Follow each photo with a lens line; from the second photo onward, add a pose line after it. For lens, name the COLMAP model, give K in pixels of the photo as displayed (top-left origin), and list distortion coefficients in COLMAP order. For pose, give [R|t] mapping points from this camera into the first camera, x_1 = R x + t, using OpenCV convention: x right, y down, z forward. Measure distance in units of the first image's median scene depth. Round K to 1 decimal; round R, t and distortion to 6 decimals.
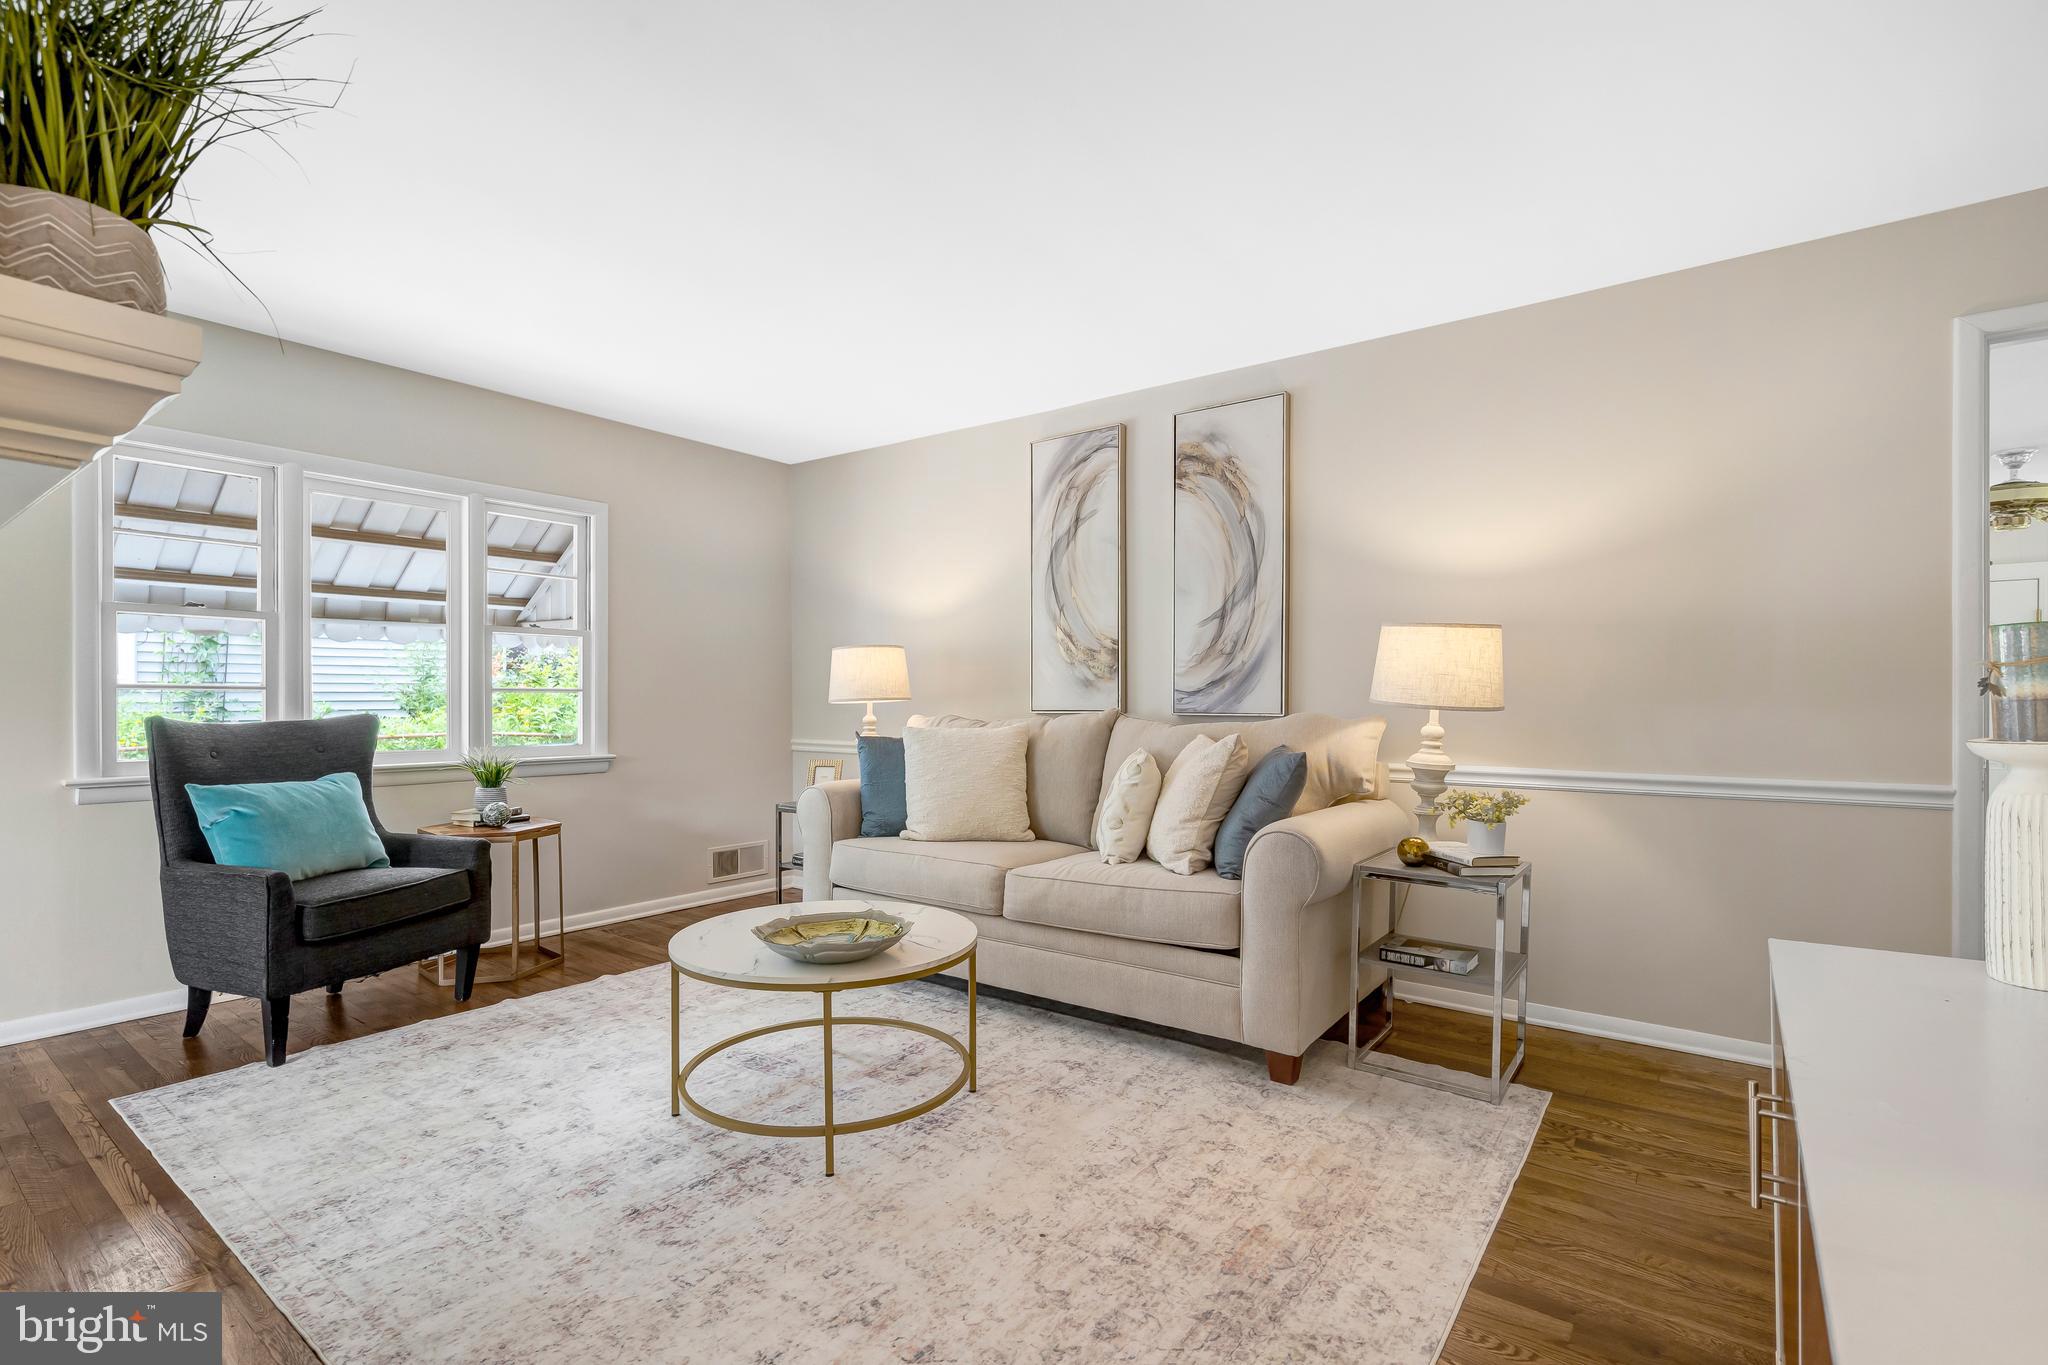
lens RADIAL K [[947.7, 0, 998.9], [0, 947.7, 684.7], [0, 0, 1]] dist [-0.005923, 0.002664]
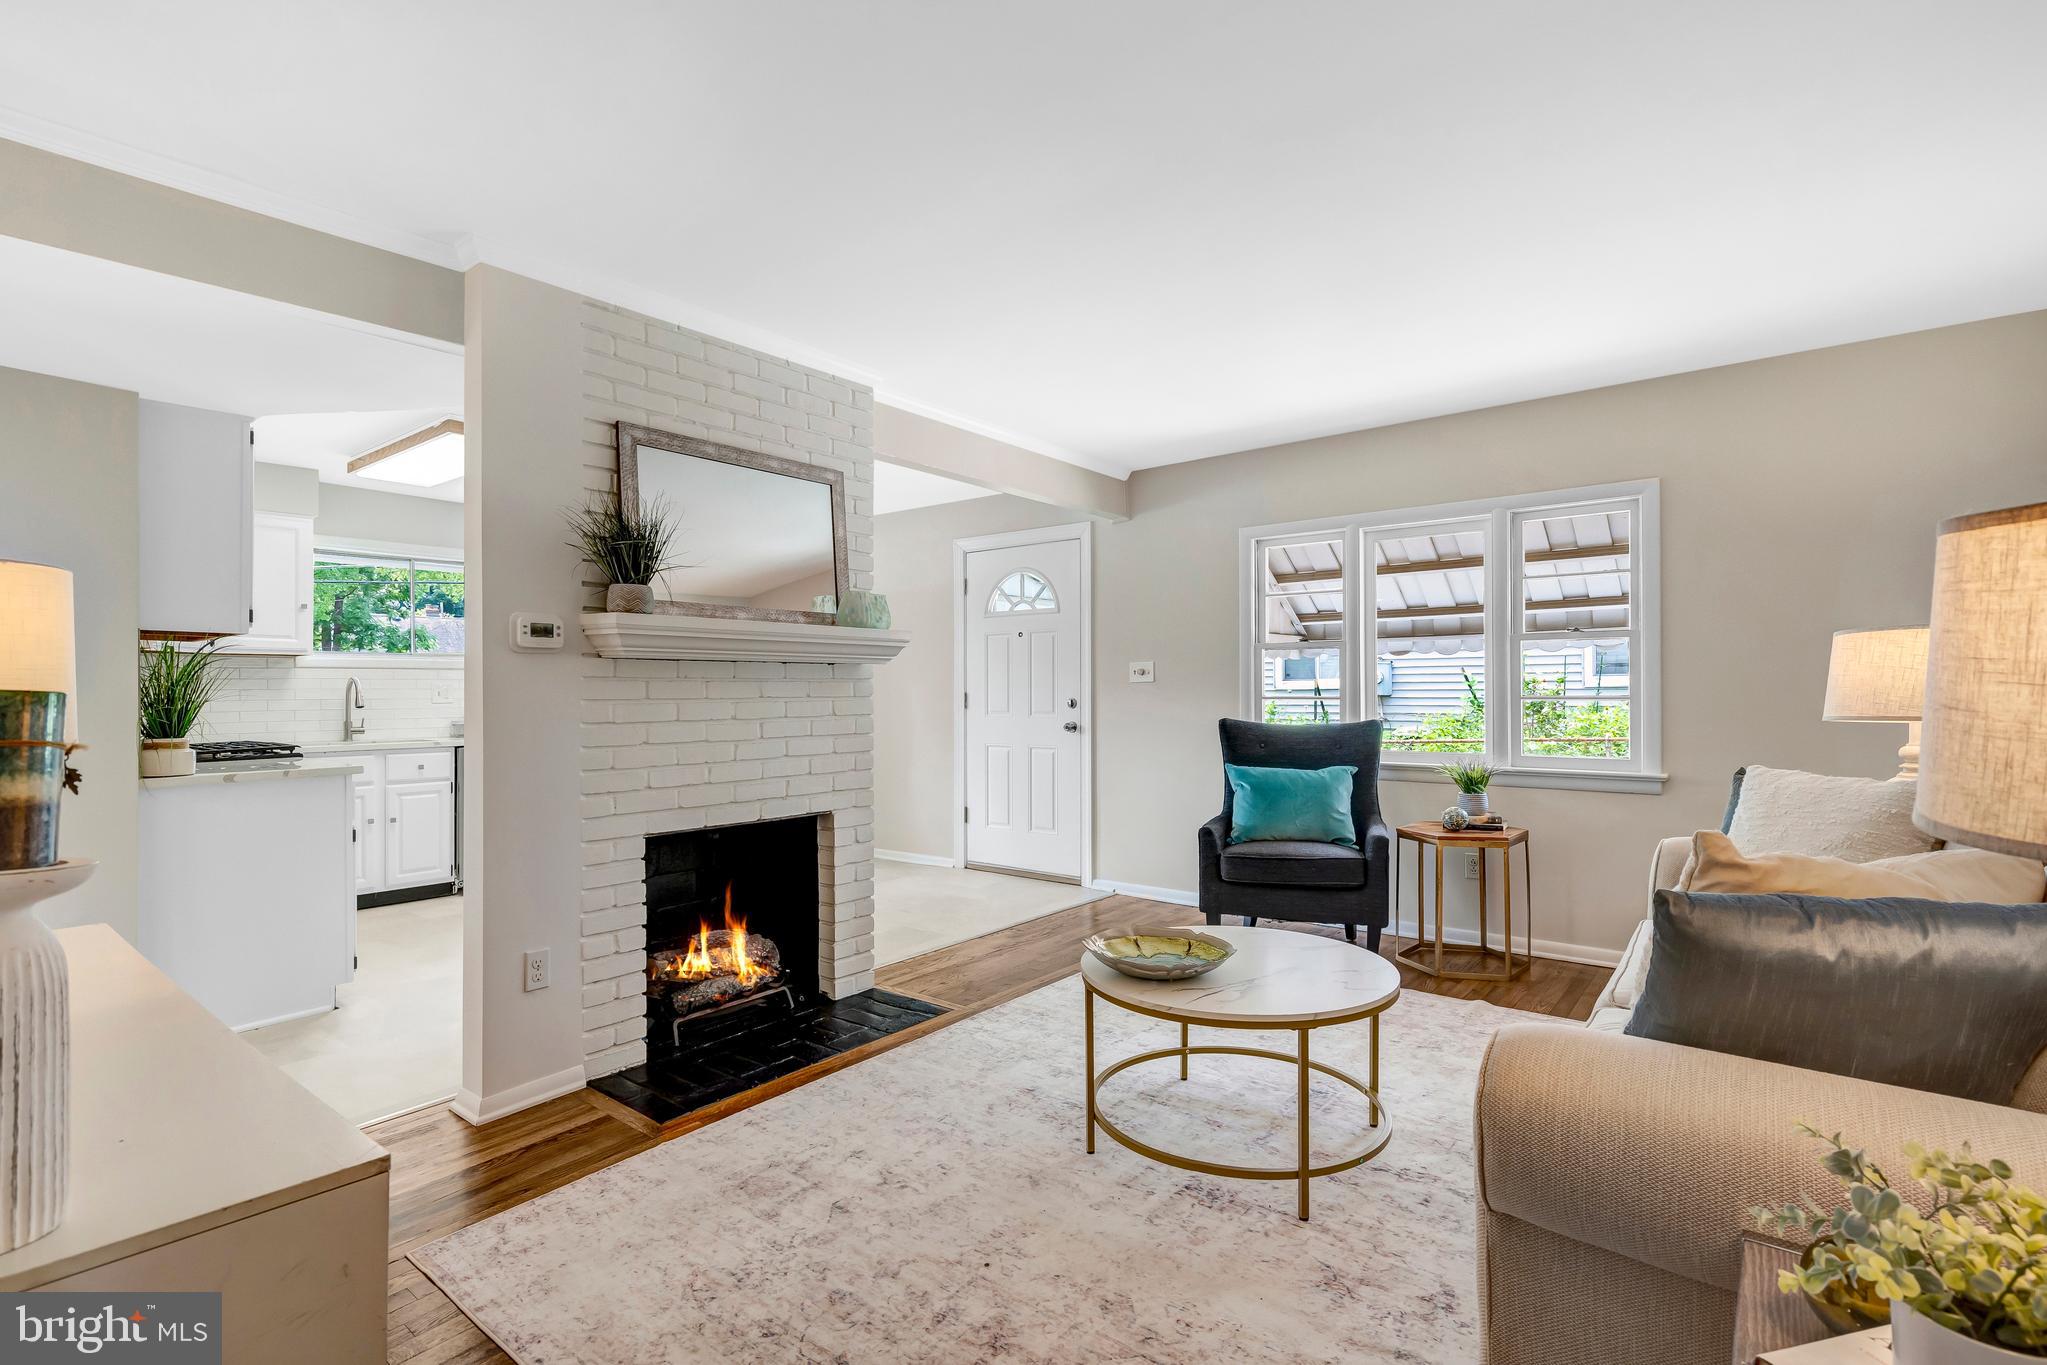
lens RADIAL K [[947.2, 0, 1021.3], [0, 947.2, 688.3], [0, 0, 1]] dist [-0.005923, 0.002664]
pose [[-0.009218, -0.004904, -0.999945, 0.544444], [0.021615, 0.999753, -0.005103, -0.014780], [0.999724, -0.021661, -0.009110, 0.543826]]
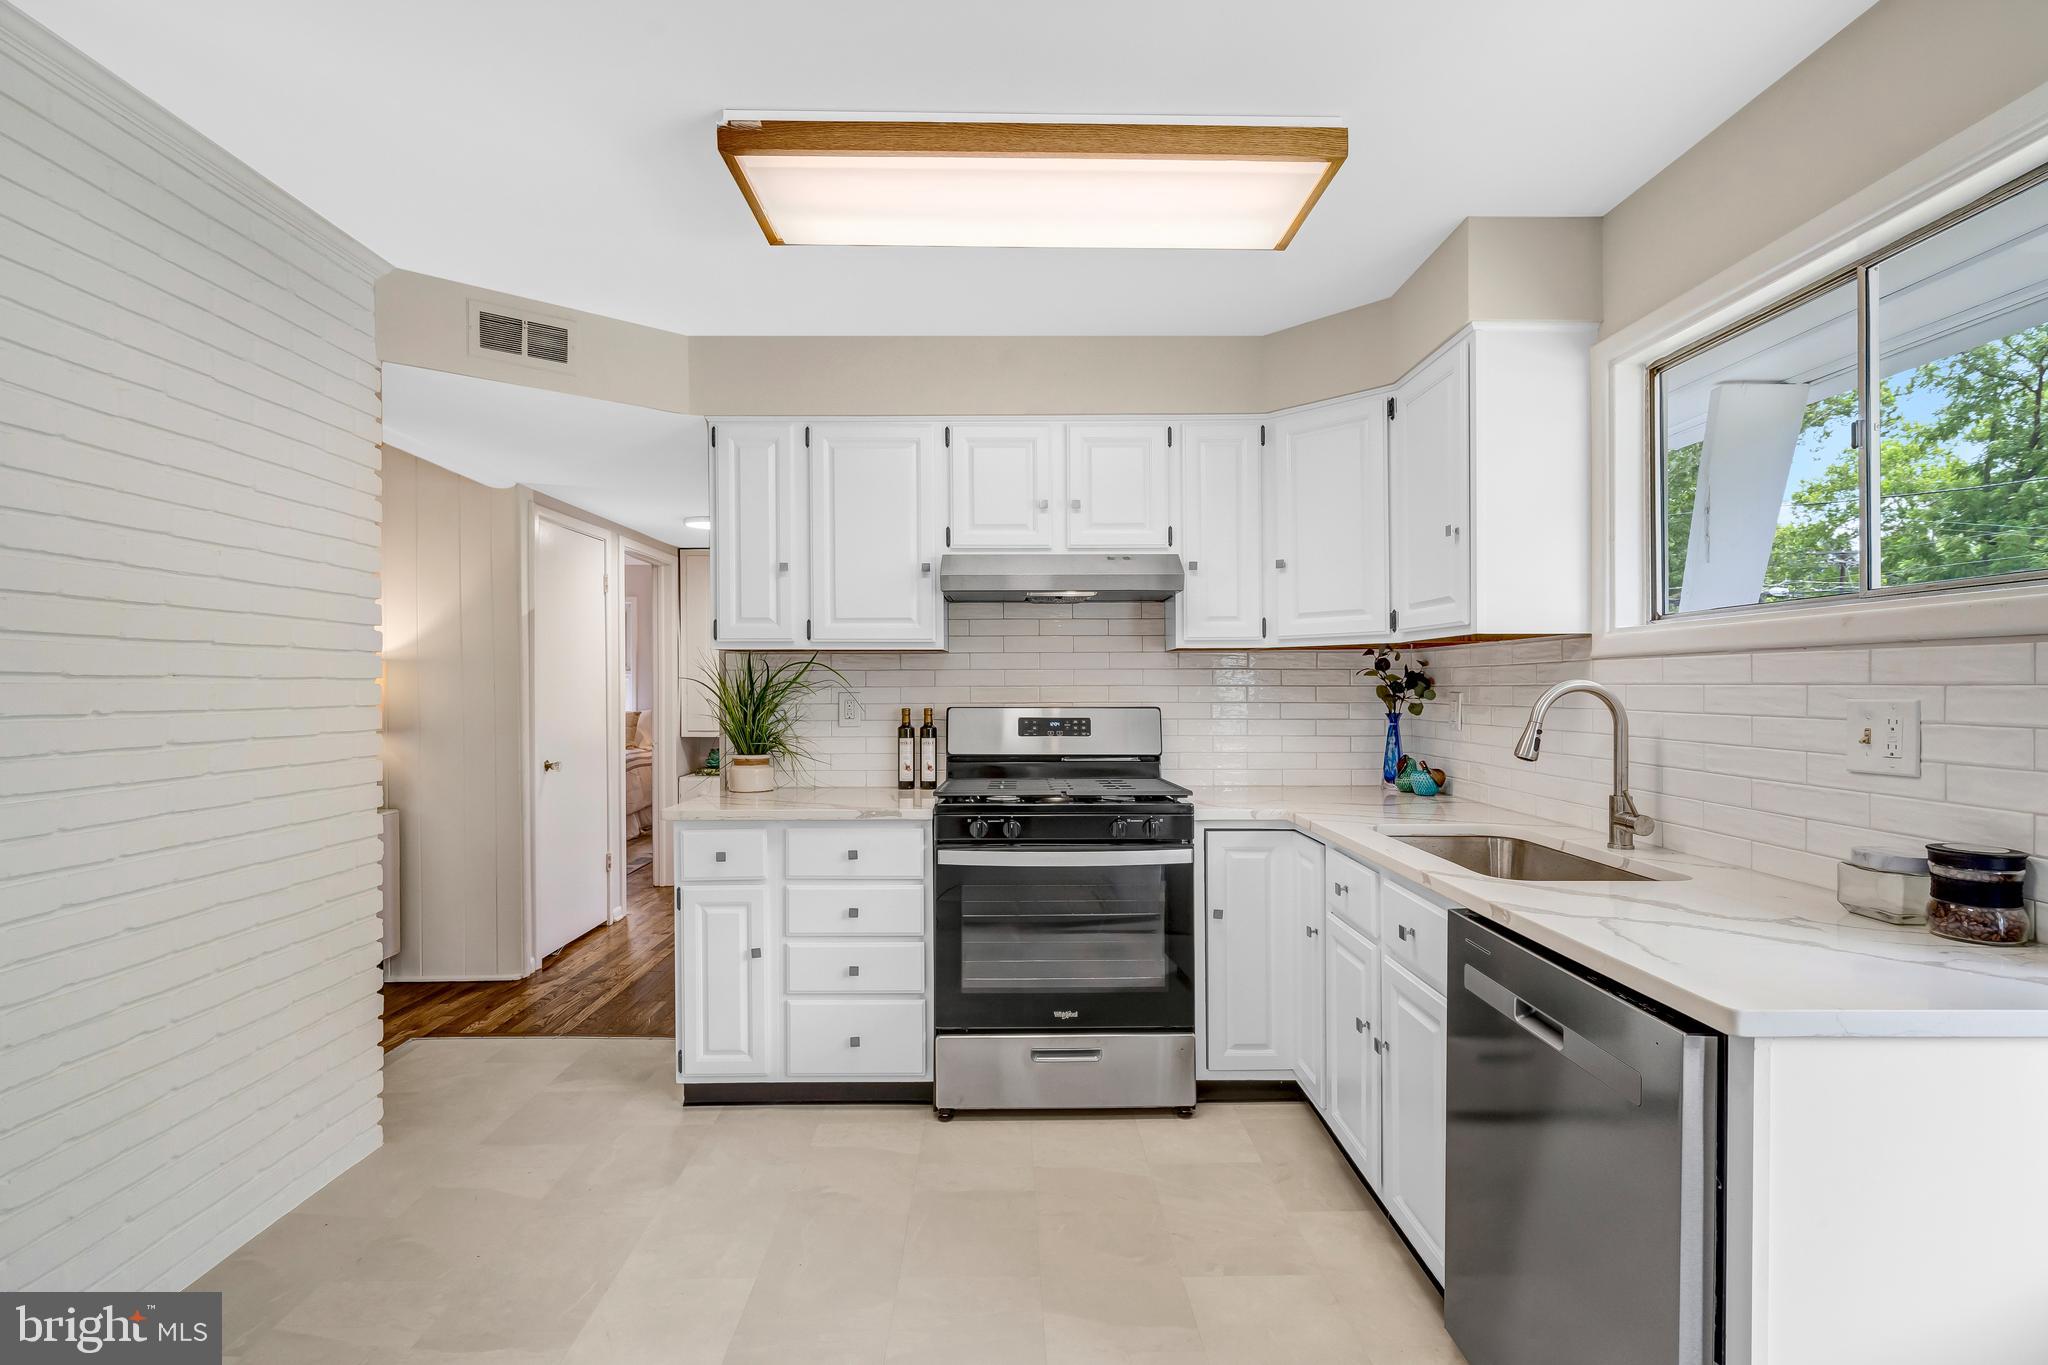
lens RADIAL K [[947.7, 0, 1007.7], [0, 947.7, 689.9], [0, 0, 1]] dist [-0.005923, 0.002664]
pose [[-0.613272, -0.003132, 0.789866, -1.156849], [-0.009526, 0.999949, -0.003431, -0.050778], [-0.789814, -0.009628, -0.613270, 0.110523]]
